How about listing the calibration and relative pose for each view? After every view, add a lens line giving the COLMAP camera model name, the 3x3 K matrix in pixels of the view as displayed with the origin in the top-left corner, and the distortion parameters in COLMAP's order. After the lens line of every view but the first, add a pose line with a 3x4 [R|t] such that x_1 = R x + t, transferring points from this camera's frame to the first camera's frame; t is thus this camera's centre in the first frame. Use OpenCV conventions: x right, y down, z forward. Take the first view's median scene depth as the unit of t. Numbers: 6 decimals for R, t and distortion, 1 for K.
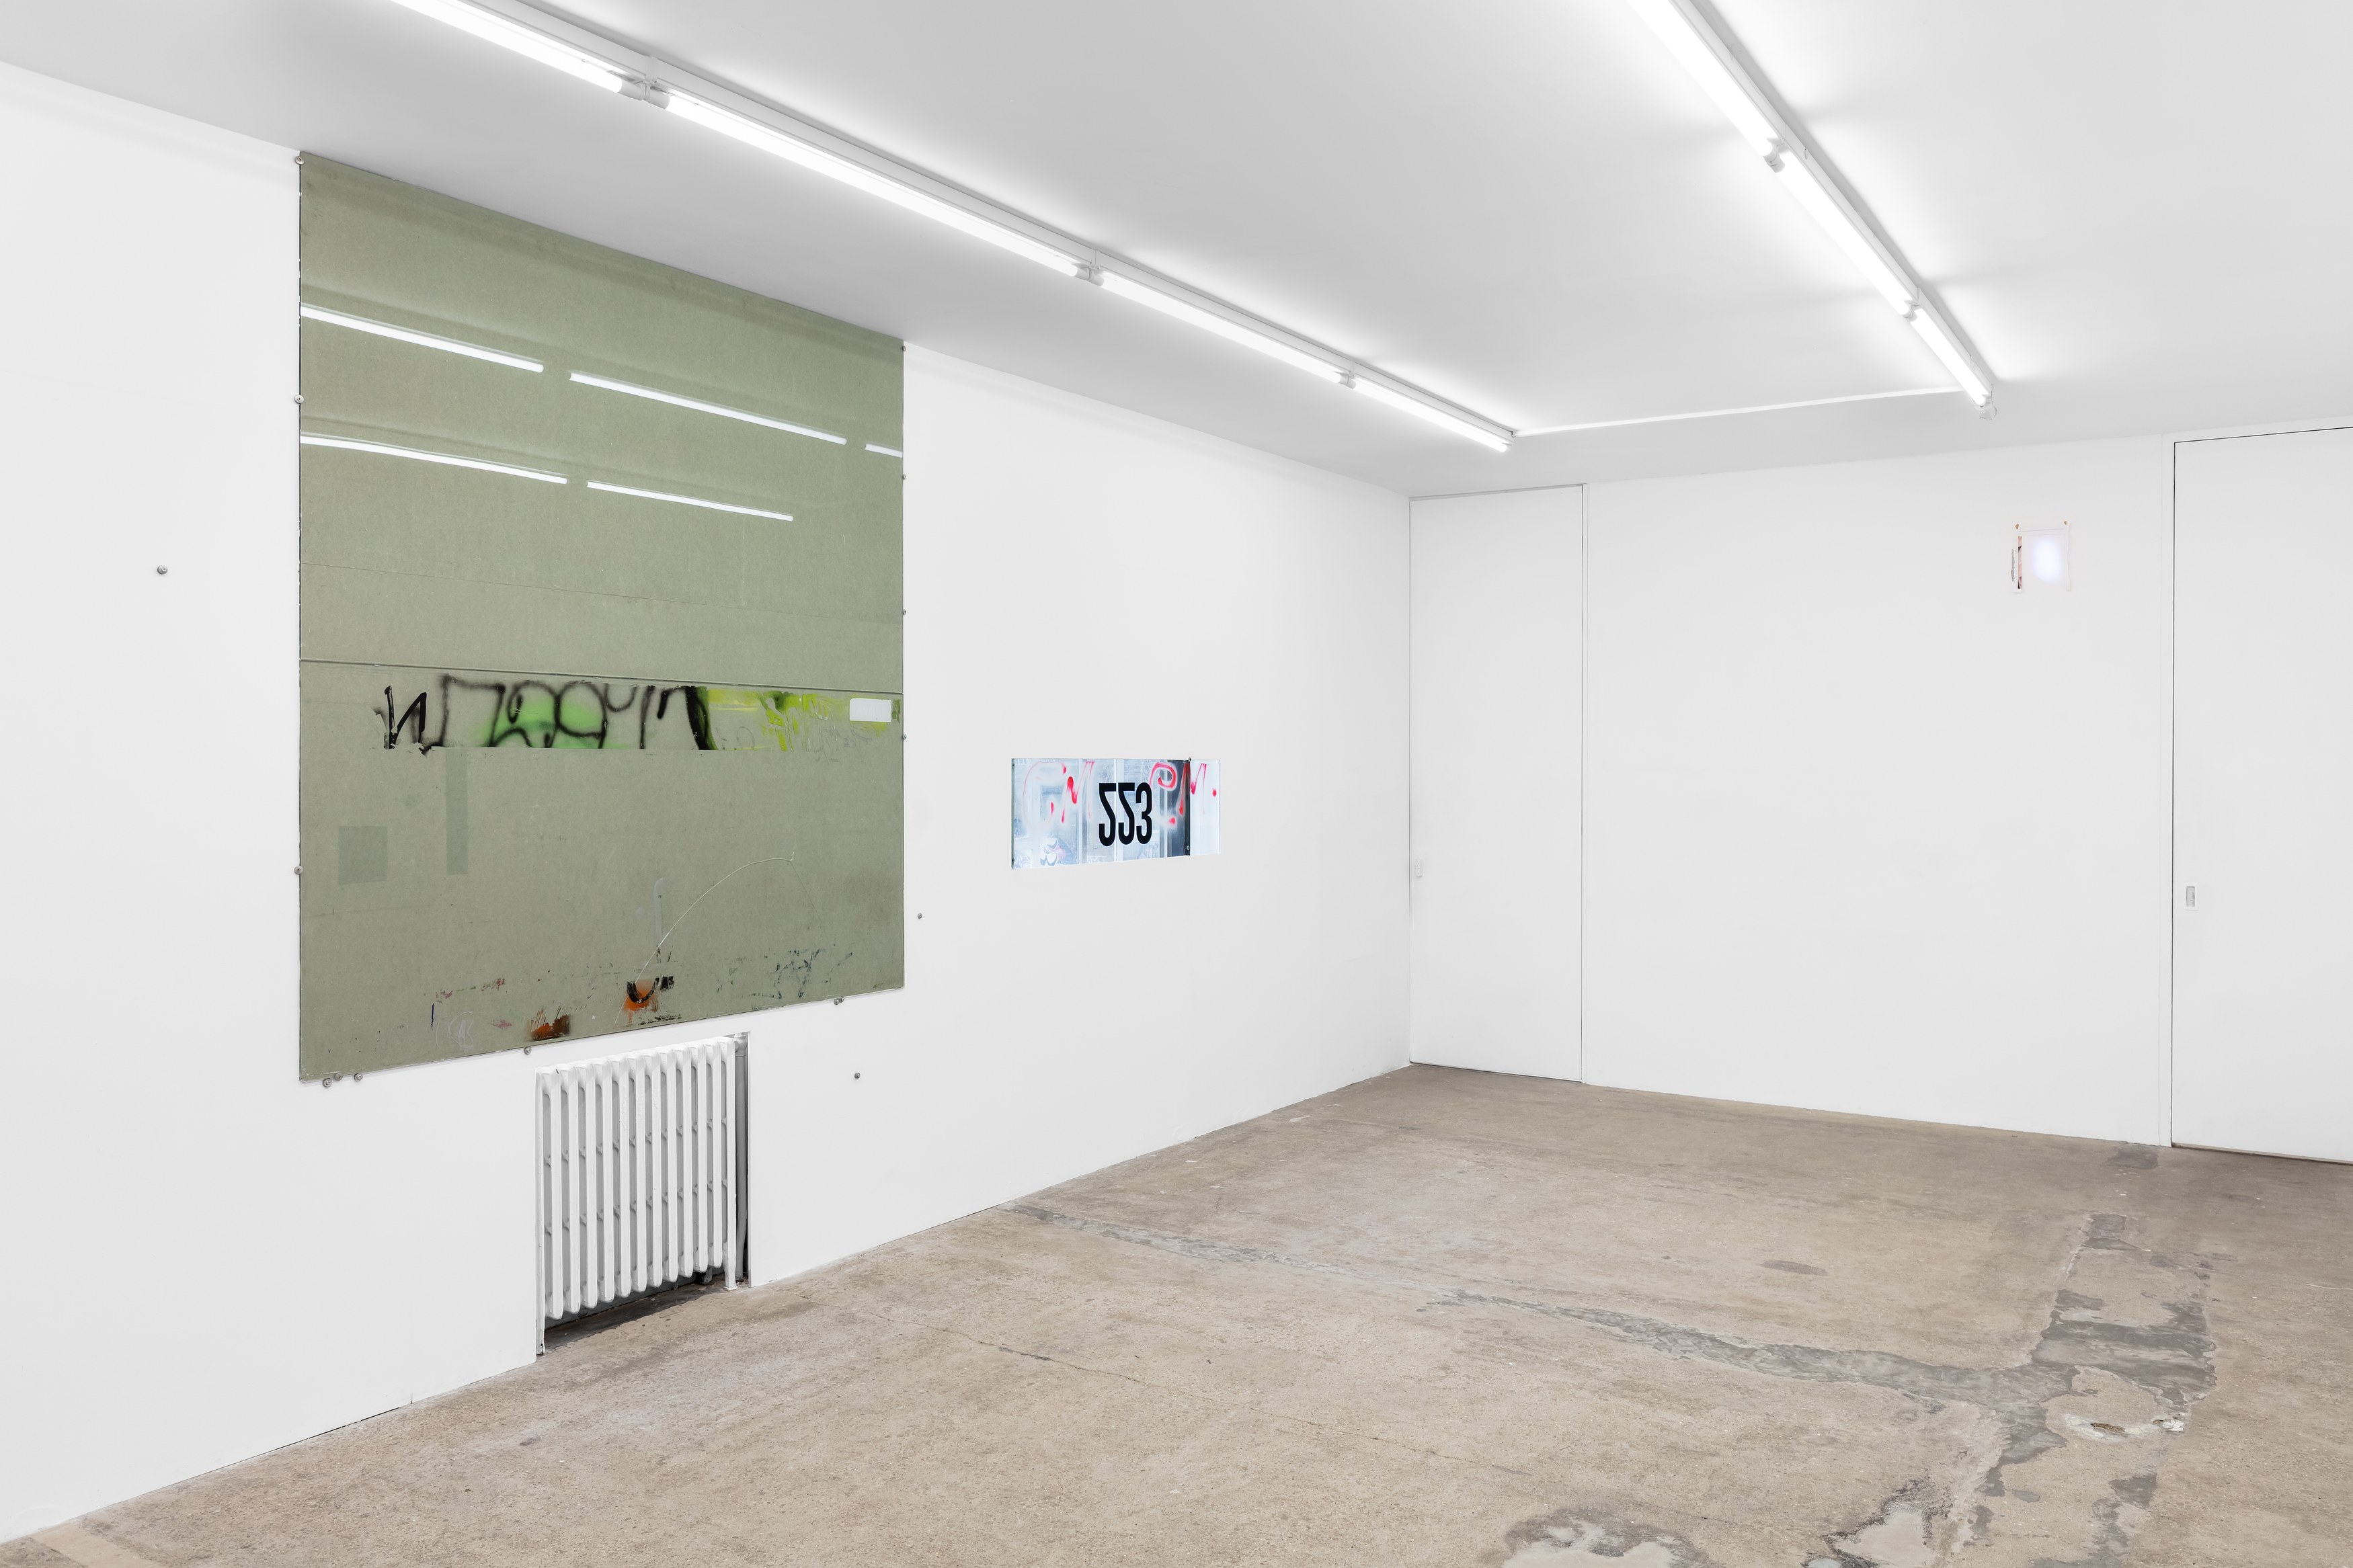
lens RADIAL K [[1737.6, 0, 1205.4], [0, 1737.6, 766.6], [0, 0, 1]] dist [0.012047, -0.006583]
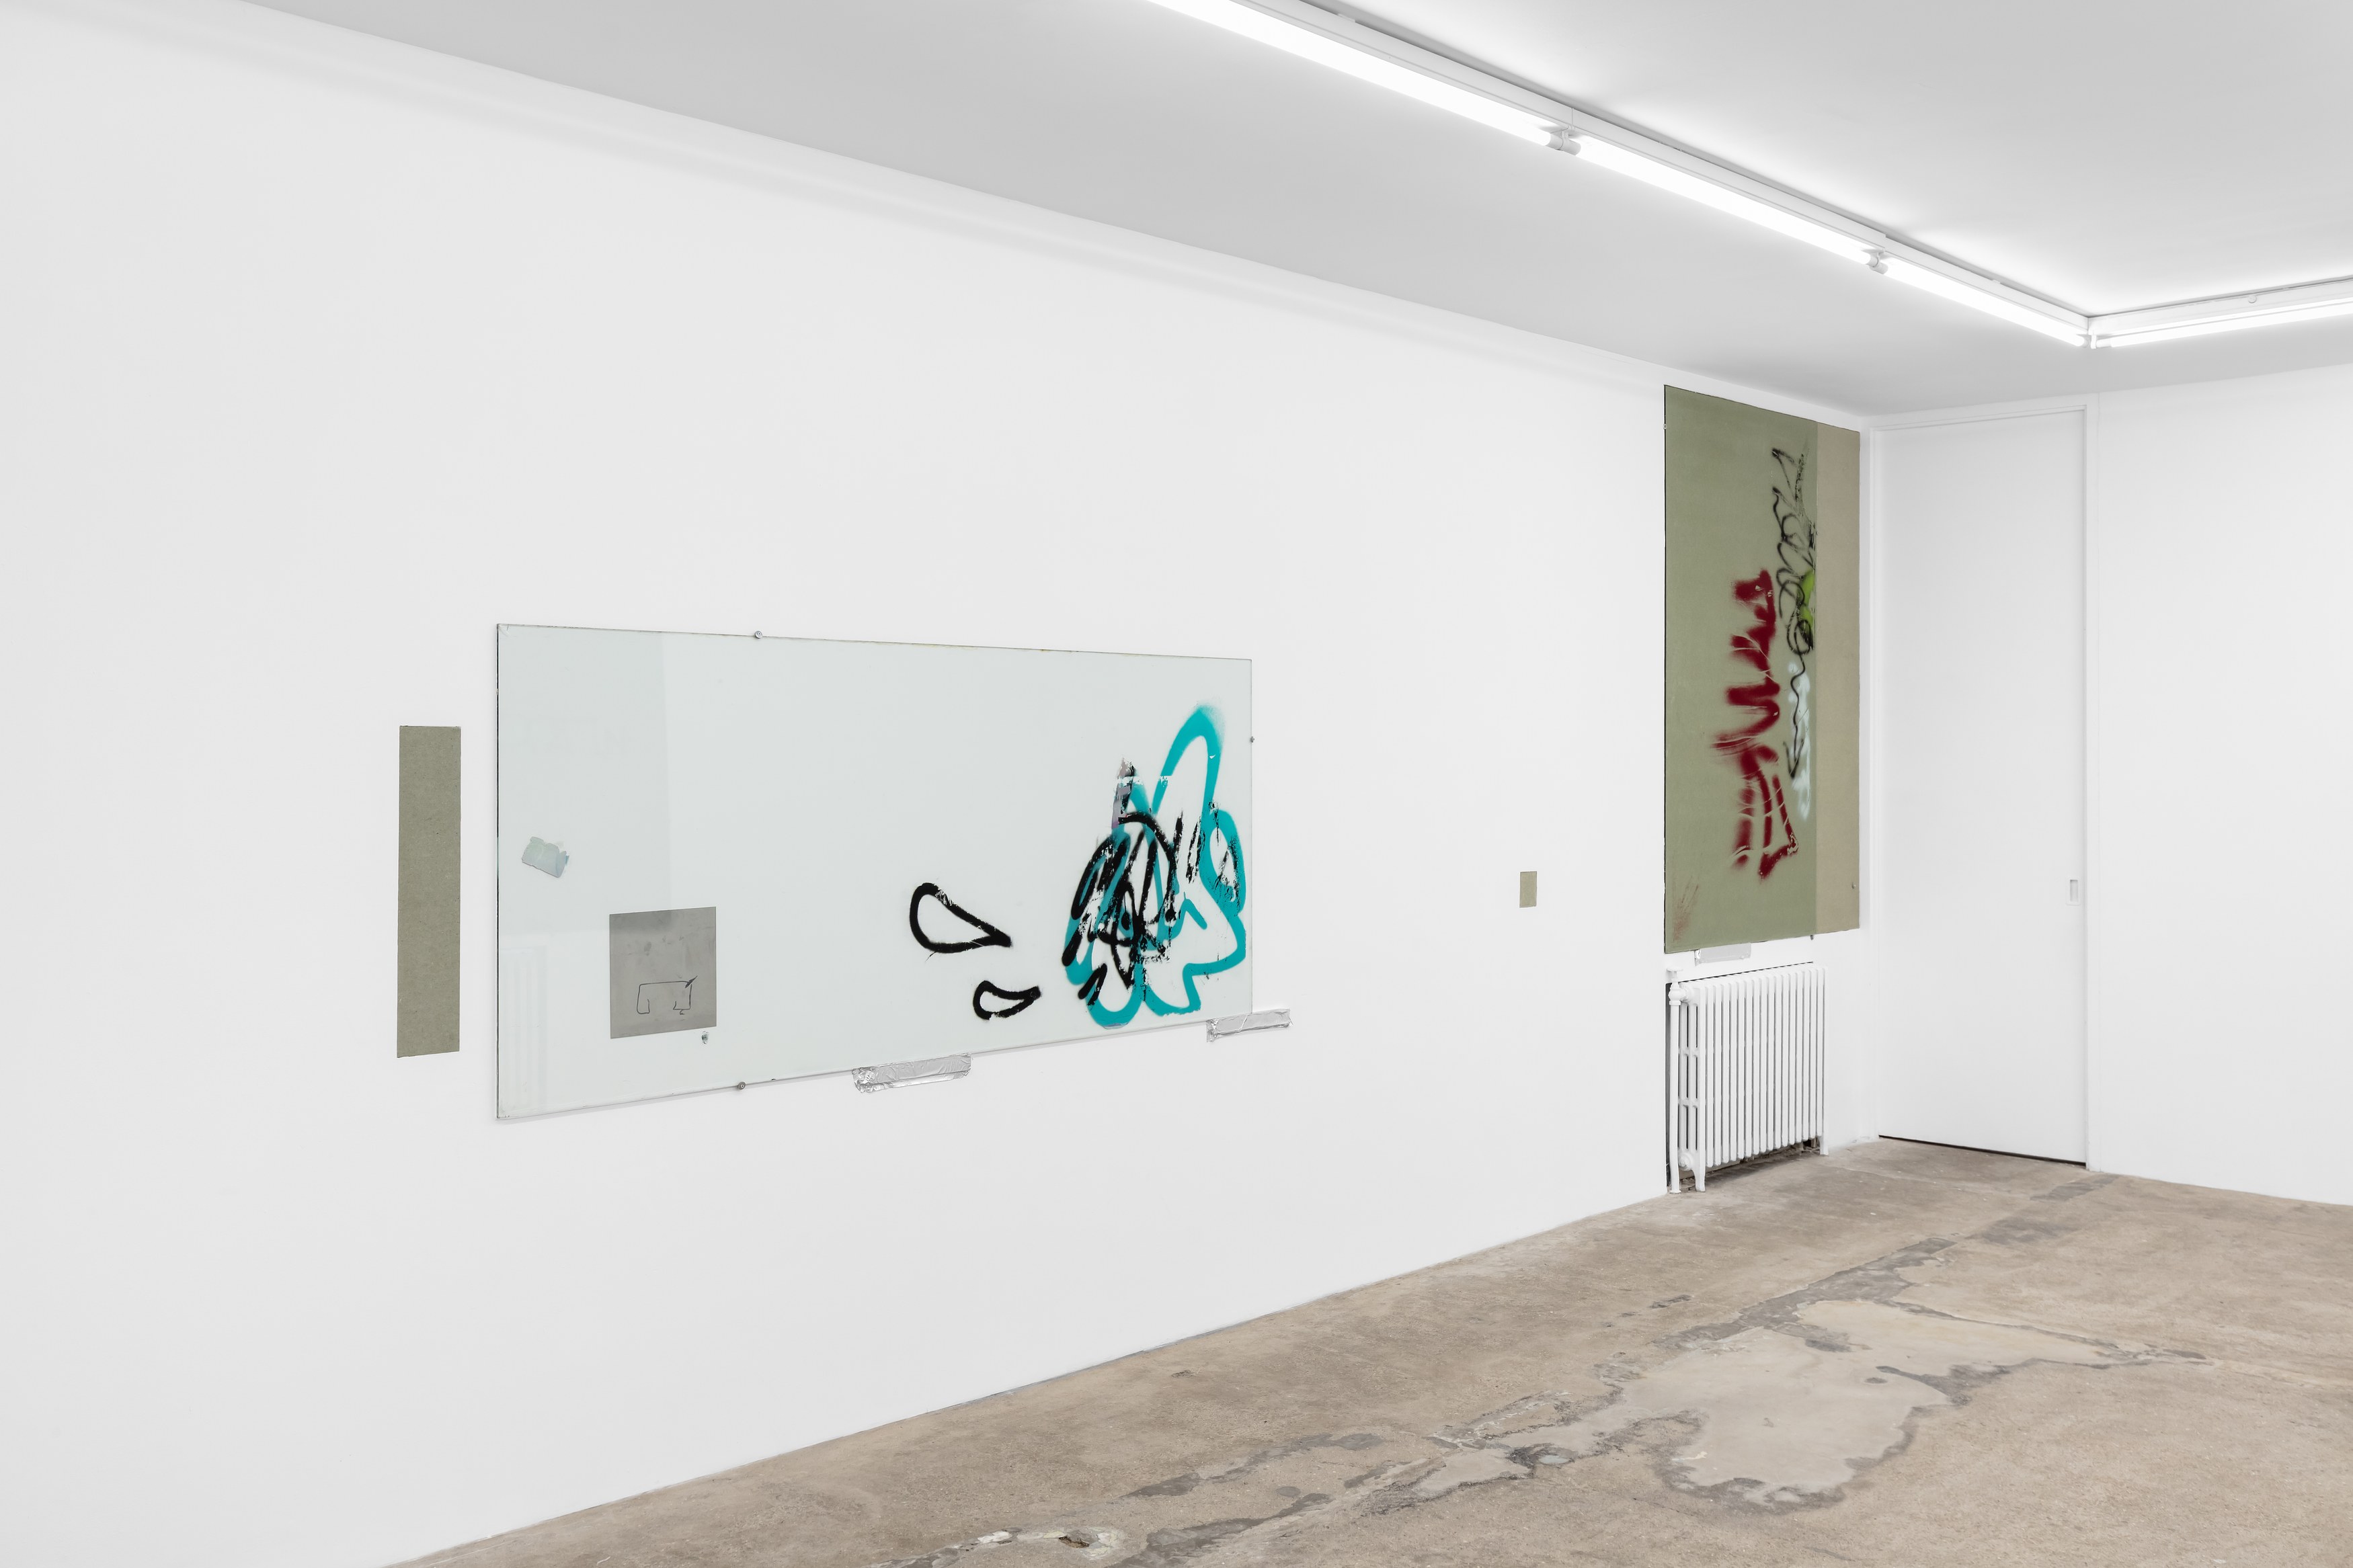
lens RADIAL K [[2081.8, 0, 1178.1], [0, 2081.8, 747.9], [0, 0, 1]] dist [0.012085, 0.009131]
pose [[-0.979741, -0.005605, 0.200192, 0.222573], [-0.005106, 0.999982, 0.003009, -0.005808], [-0.200205, 0.001925, -0.979752, 1.626867]]
